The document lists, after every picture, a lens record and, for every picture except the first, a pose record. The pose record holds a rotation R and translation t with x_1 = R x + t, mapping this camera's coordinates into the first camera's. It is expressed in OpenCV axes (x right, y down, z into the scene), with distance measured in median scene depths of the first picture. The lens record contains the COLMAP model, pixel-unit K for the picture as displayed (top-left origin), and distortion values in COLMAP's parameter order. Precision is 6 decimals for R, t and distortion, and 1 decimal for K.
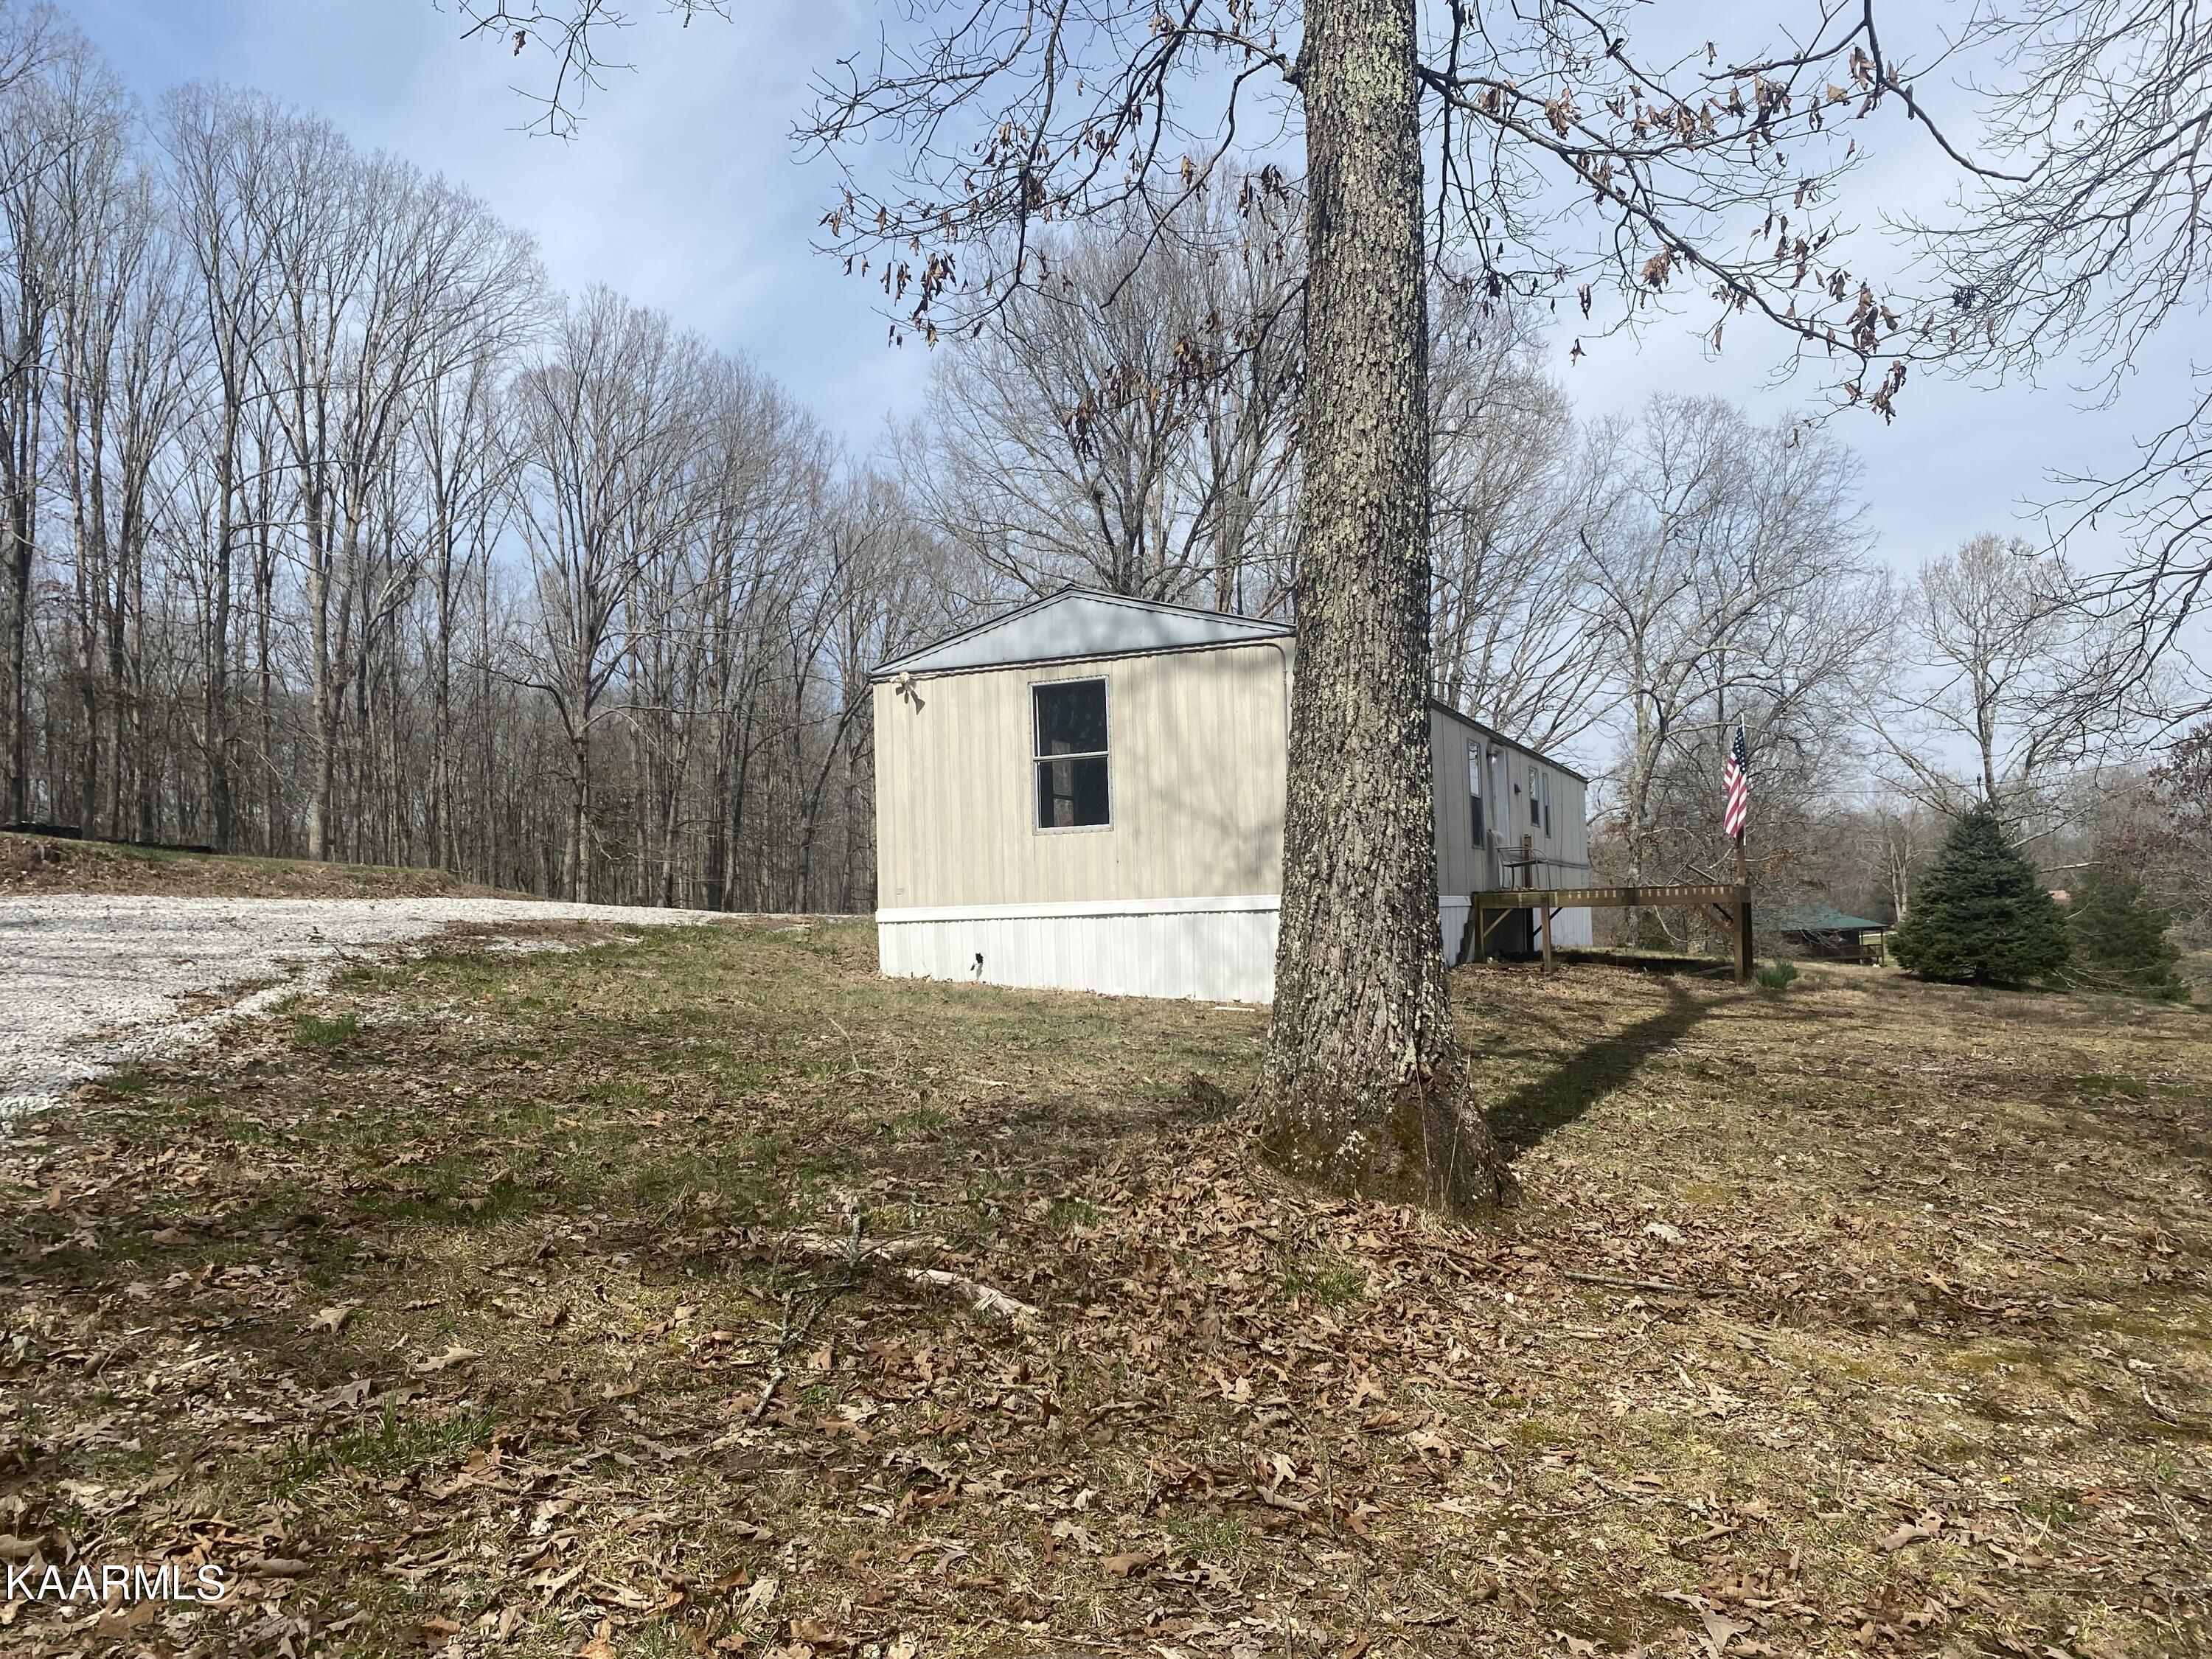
lens RADIAL K [[1686.0, 0, 1088.3], [0, 1686.0, 818.0], [0, 0, 1]] dist [0.019775, -0.014034]
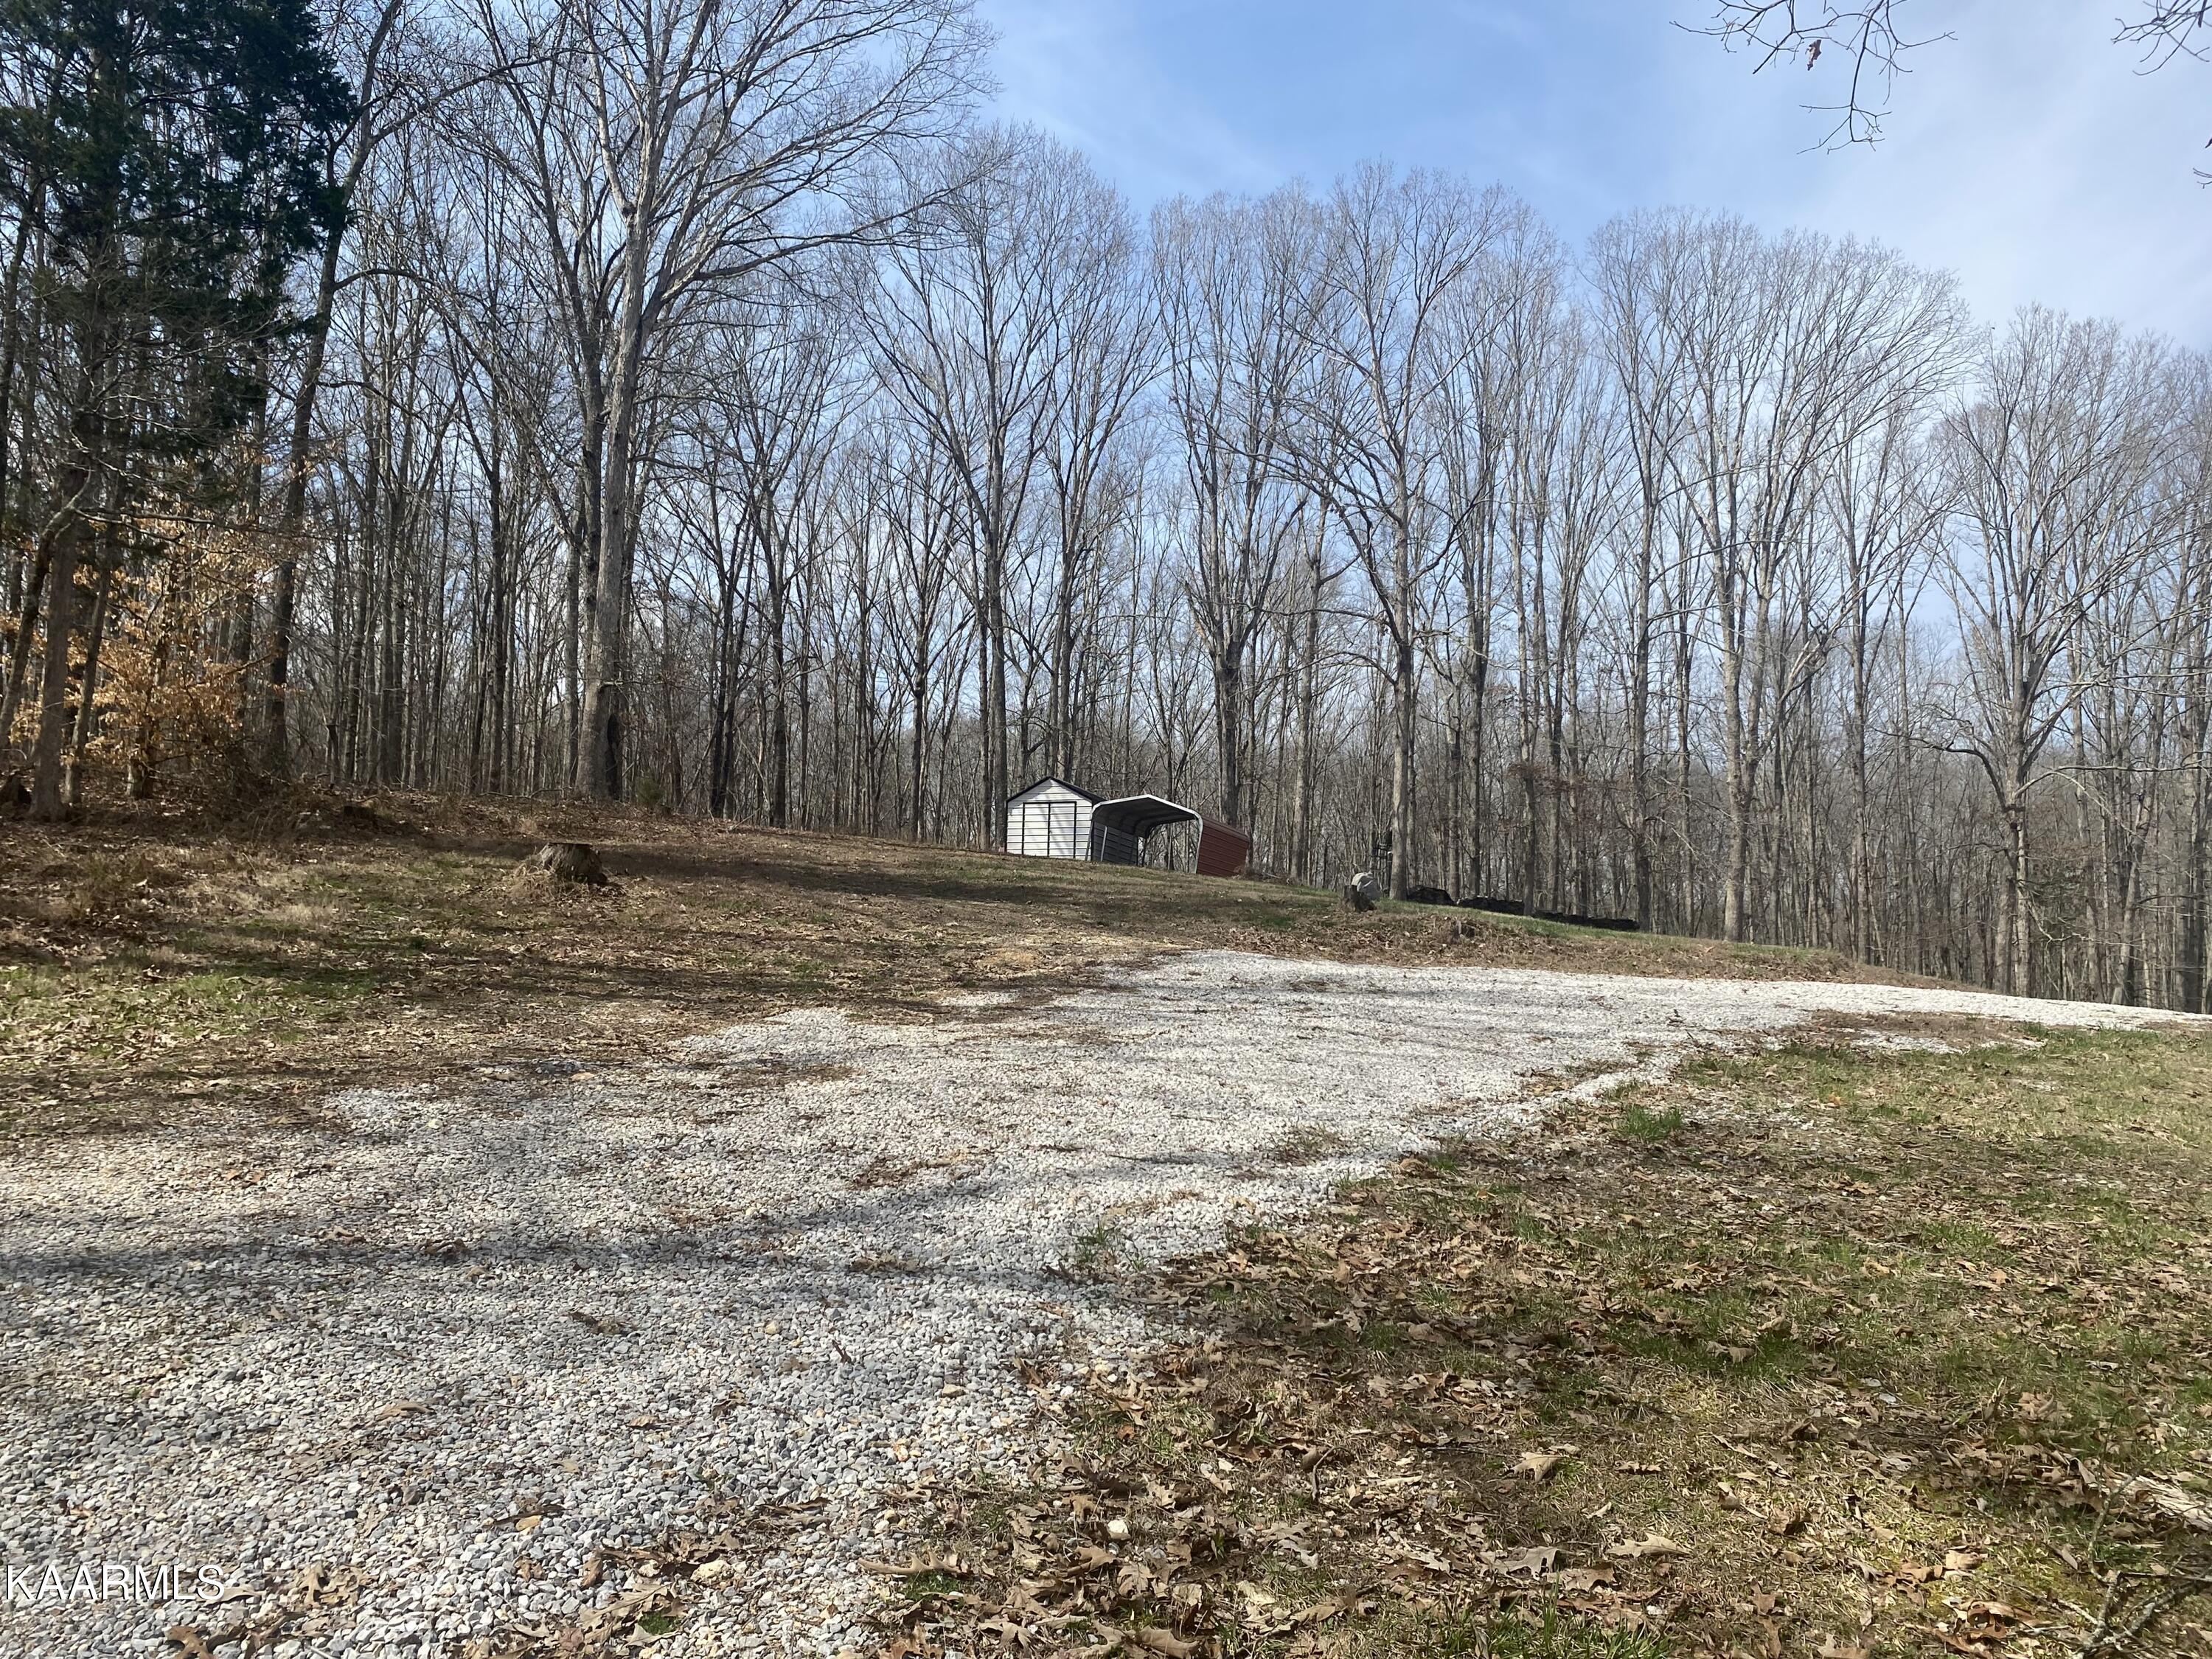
lens RADIAL K [[1686.0, 0, 1096.7], [0, 1686.0, 825.2], [0, 0, 1]] dist [0.019775, -0.014034]
pose [[0.699238, -0.027845, -0.714347, 0.007523], [0.000185, 0.999248, -0.038770, -0.002363], [0.714889, 0.026977, 0.698717, 0.023610]]
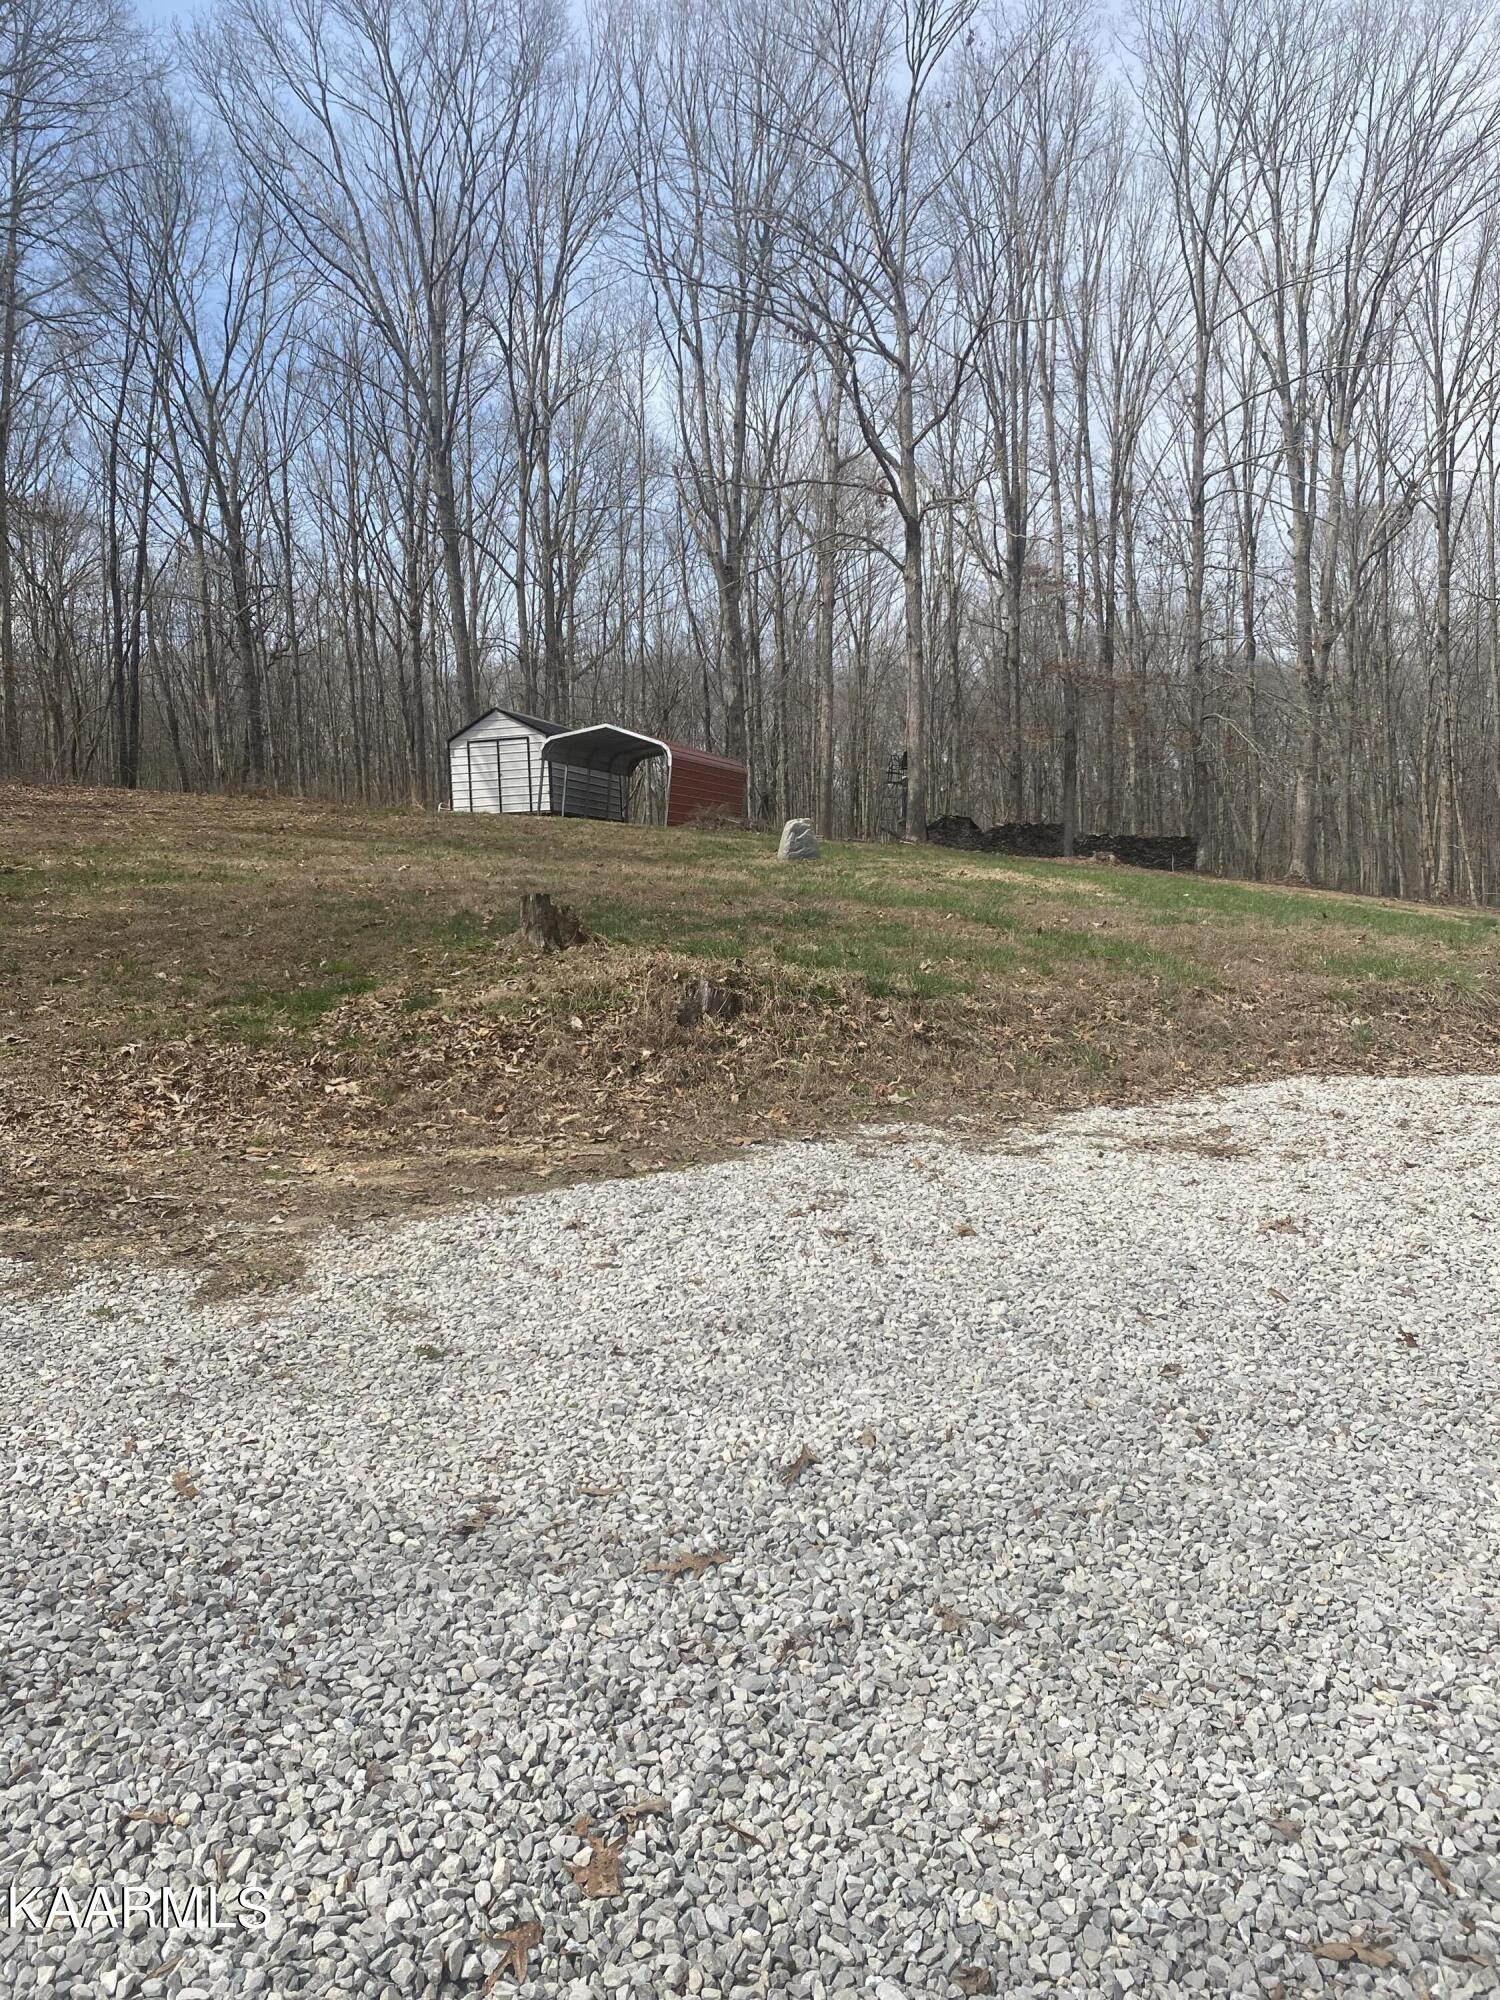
lens RADIAL K [[1524.4, 0, 776.3], [0, 1524.4, 1059.5], [0, 0, 1]] dist [0.019775, -0.014034]
pose [[0.717959, 0.054574, -0.693943, -0.139487], [0.064969, 0.987316, 0.144864, 0.004122], [0.693047, -0.149091, 0.705307, 0.350147]]
